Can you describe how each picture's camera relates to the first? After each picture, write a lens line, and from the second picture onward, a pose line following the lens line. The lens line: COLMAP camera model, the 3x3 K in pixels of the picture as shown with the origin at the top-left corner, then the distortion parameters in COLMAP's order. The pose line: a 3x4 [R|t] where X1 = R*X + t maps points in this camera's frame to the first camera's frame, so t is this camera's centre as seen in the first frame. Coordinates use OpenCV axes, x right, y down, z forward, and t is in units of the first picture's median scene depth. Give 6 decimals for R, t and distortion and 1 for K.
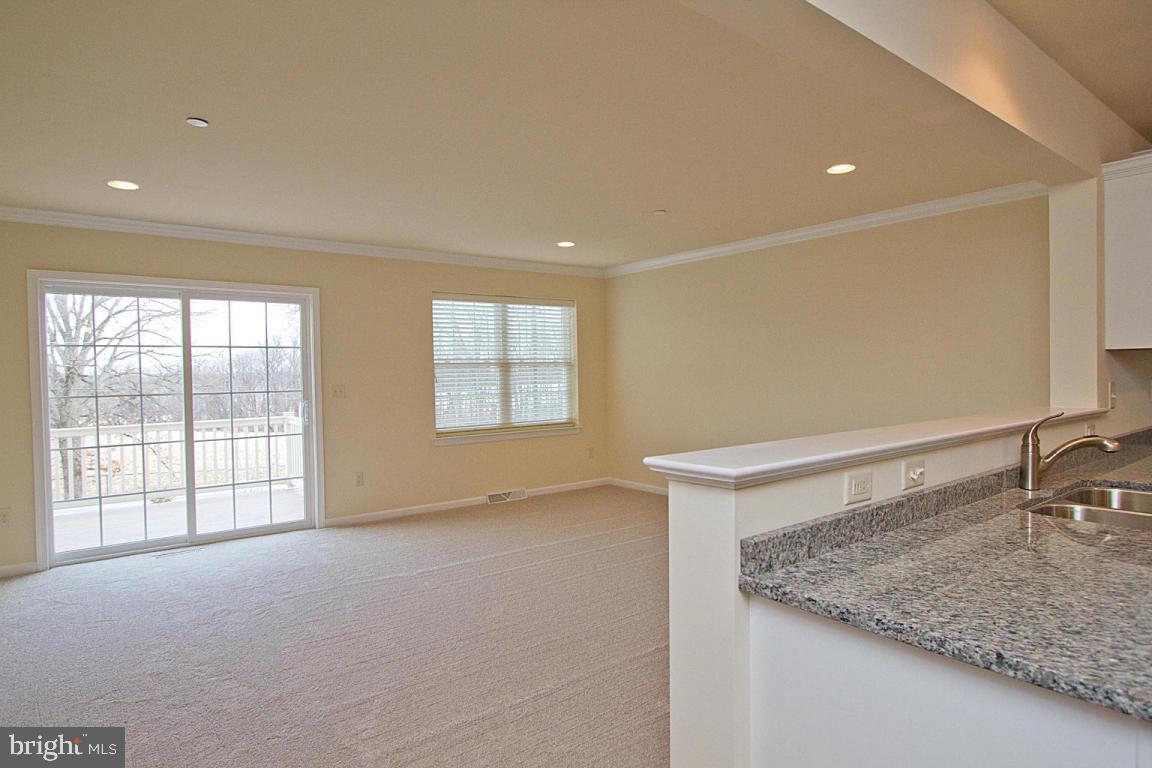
lens RADIAL K [[651.7, 0, 562.3], [0, 651.7, 379.8], [0, 0, 1]] dist [-0.017284, 0.002646]
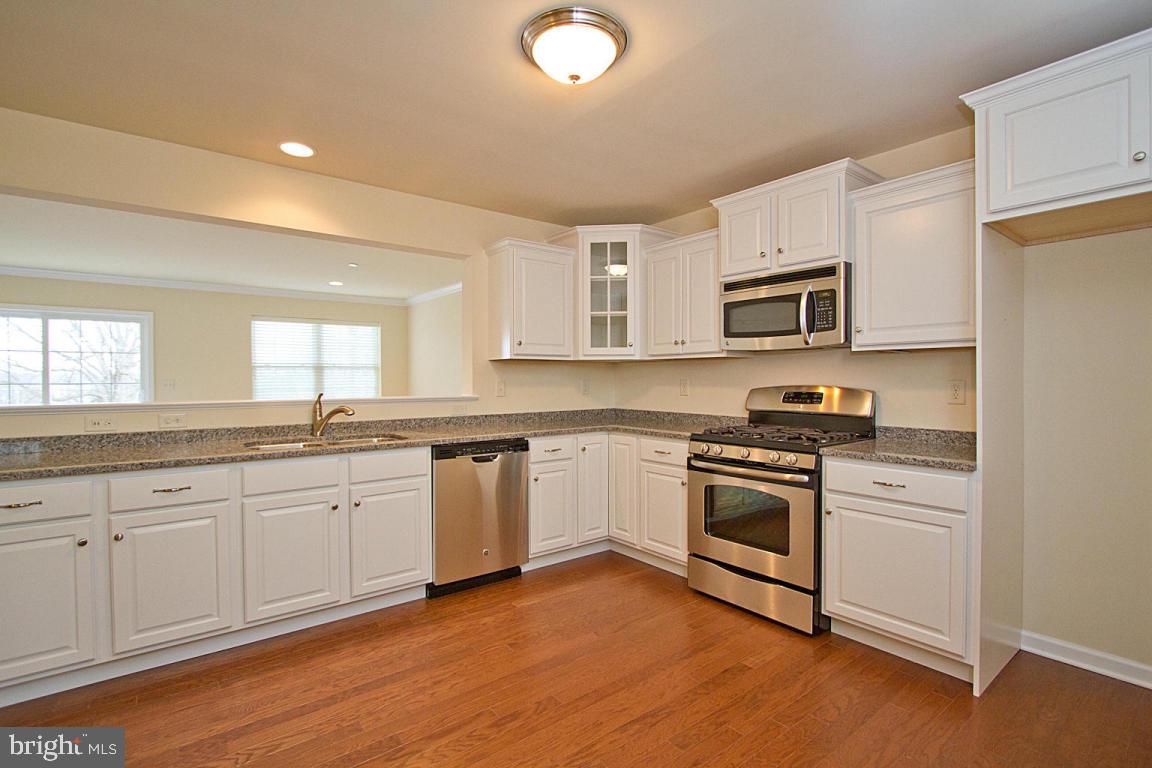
lens RADIAL K [[541.7, 0, 577.7], [0, 541.7, 386.3], [0, 0, 1]] dist [-0.020493, 0.001772]
pose [[0.999844, 0.014311, 0.010318, 0.606838], [-0.014340, 0.999894, 0.002677, 0.007282], [-0.010278, -0.002825, 0.999943, -0.213351]]
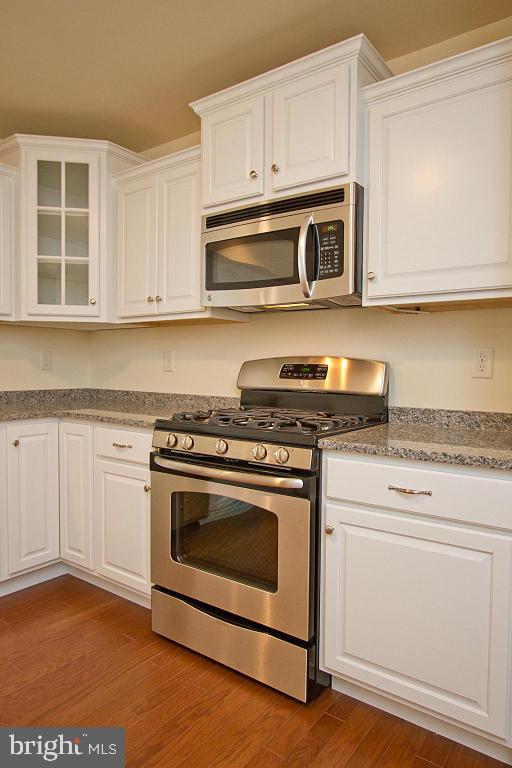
lens RADIAL K [[500.9, 0, 262.9], [0, 500.9, 386.7], [0, 0, 1]] dist [-0.023719, 0.003968]
pose [[0.958656, 0.015042, 0.284170, 0.713929], [-0.022887, 0.999443, 0.024306, 0.022392], [-0.283646, -0.029805, 0.958466, -0.007448]]
